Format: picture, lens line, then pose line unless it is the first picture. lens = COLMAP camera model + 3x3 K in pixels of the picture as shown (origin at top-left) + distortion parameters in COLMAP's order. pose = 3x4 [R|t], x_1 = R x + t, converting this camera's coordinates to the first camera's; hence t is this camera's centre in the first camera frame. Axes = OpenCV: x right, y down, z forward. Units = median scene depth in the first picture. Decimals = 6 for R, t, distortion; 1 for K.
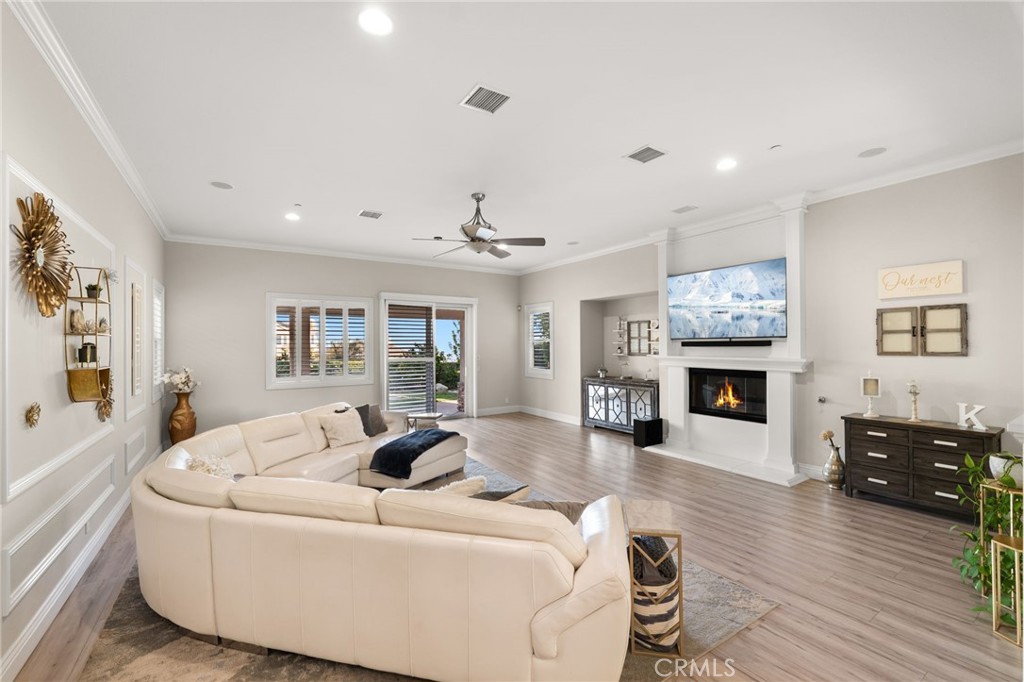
lens RADIAL K [[423.1, 0, 513.9], [0, 423.1, 340.0], [0, 0, 1]] dist [-0.014156, 0.000326]
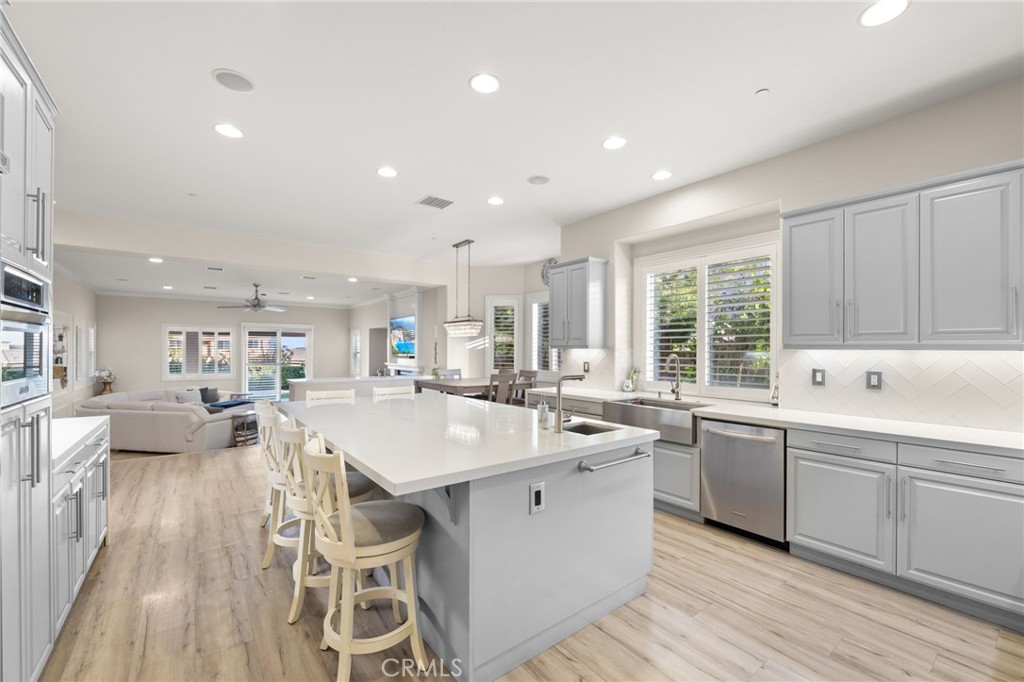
lens RADIAL K [[423.1, 0, 520.2], [0, 423.1, 349.1], [0, 0, 1]] dist [-0.014156, 0.000326]
pose [[0.997056, 0.009369, 0.076103, 1.036974], [-0.009919, 0.999927, 0.006852, -0.053389], [-0.076033, -0.007587, 0.997076, -1.131196]]
